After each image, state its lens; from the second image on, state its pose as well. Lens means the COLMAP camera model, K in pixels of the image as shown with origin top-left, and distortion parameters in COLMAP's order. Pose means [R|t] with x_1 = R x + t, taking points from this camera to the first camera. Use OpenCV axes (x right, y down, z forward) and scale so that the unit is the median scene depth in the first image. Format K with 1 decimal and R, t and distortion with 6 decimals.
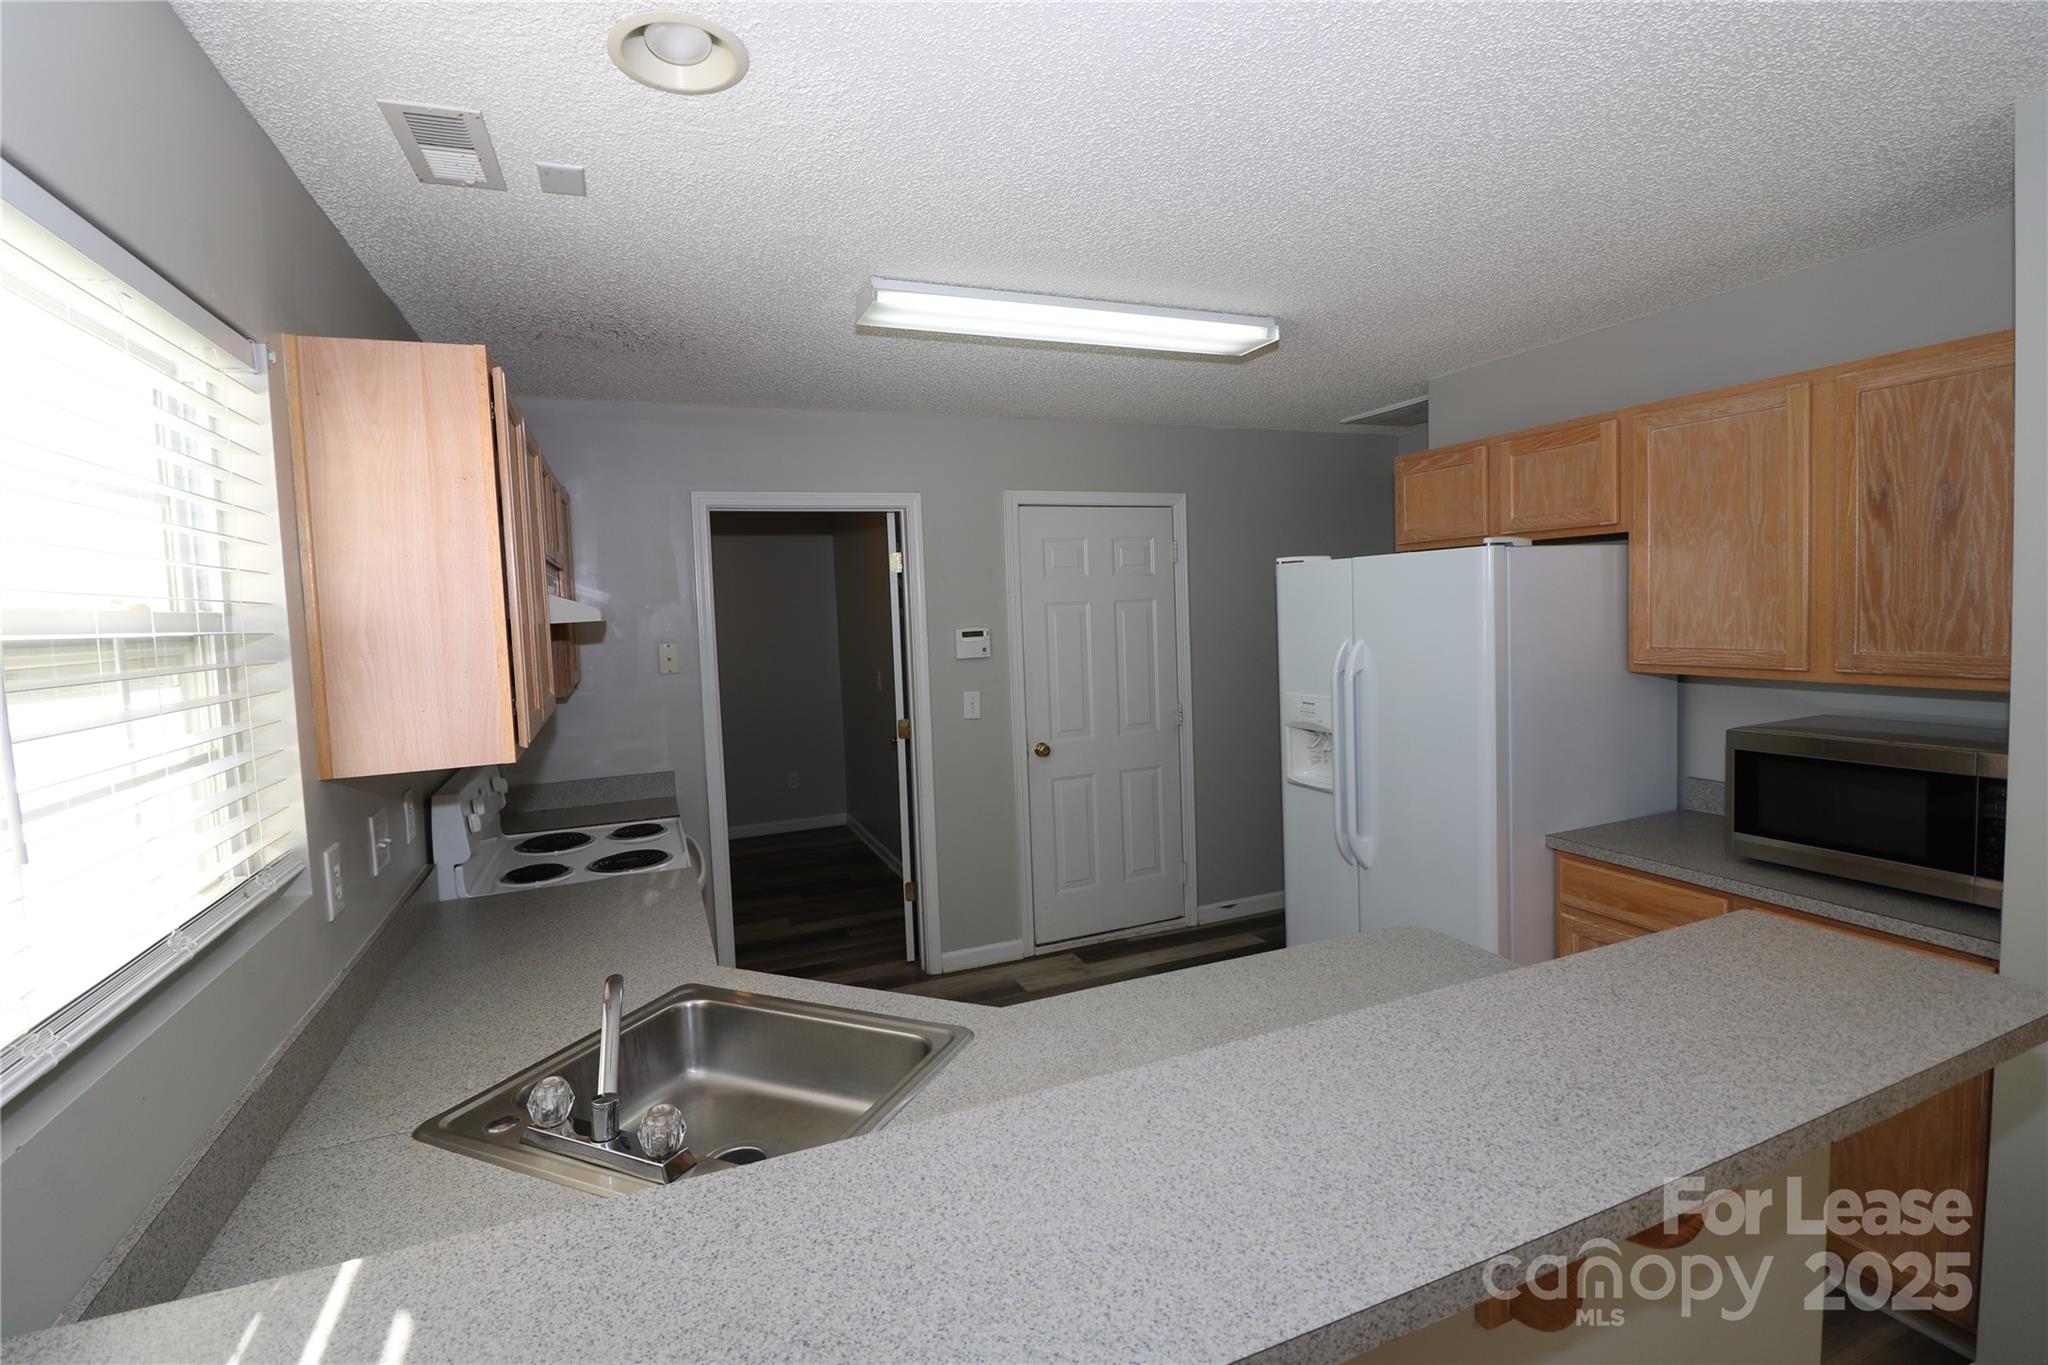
lens RADIAL K [[937.8, 0, 1025.2], [0, 937.8, 658.3], [0, 0, 1]] dist [0.001581, -0.014485]
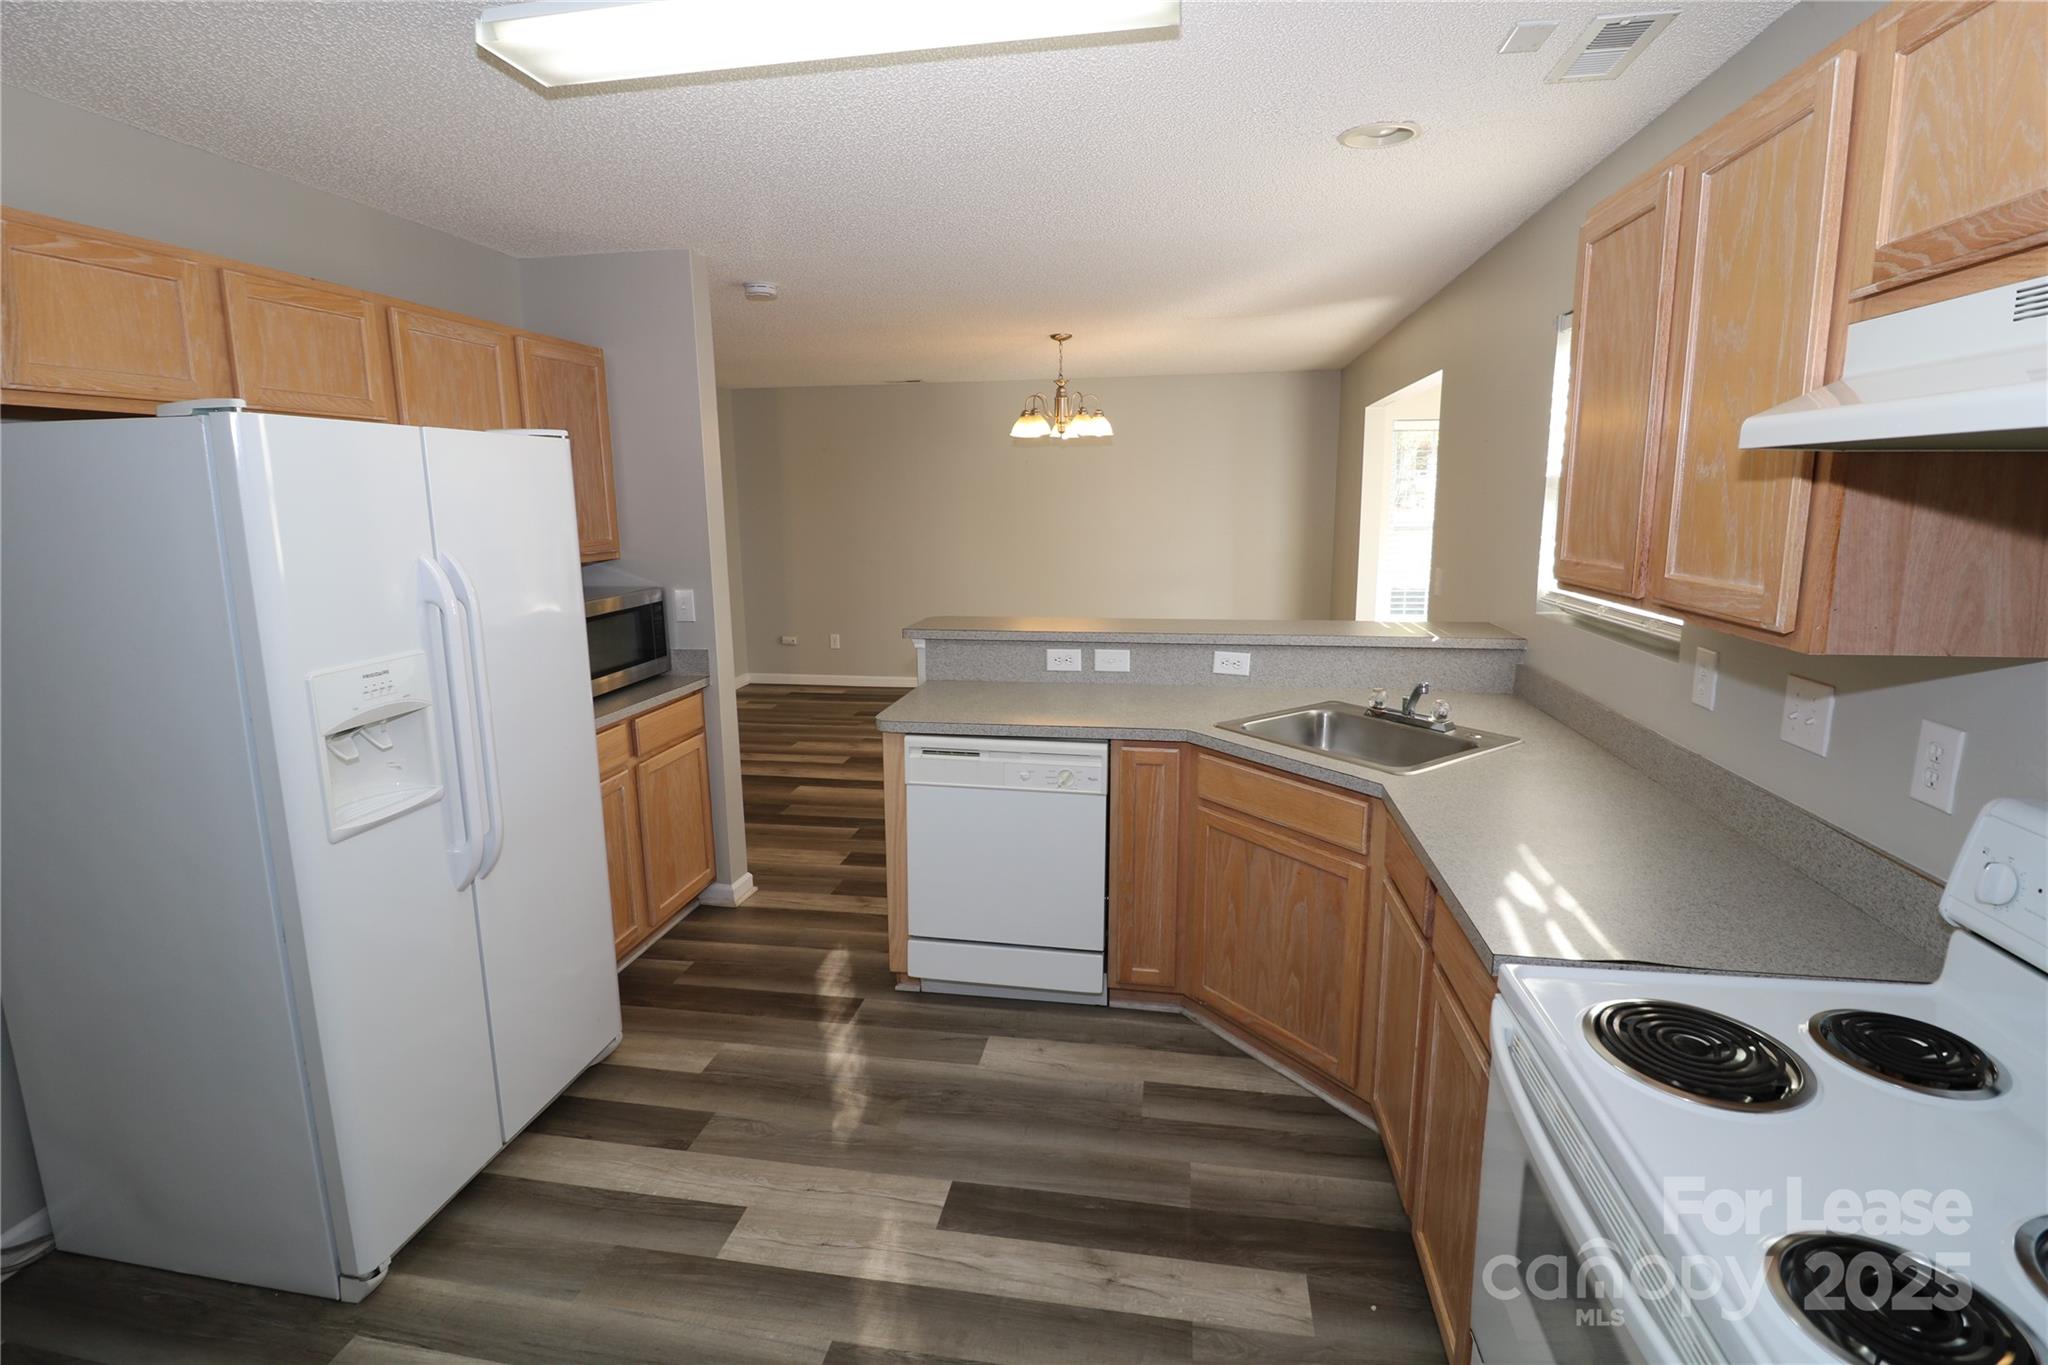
lens RADIAL K [[937.8, 0, 1025.2], [0, 937.8, 658.3], [0, 0, 1]] dist [0.001581, -0.014485]
pose [[-0.841163, -0.044207, 0.538973, -0.367985], [0.075689, 0.977219, 0.198279, -0.048410], [-0.535459, 0.207579, -0.818654, 1.372798]]
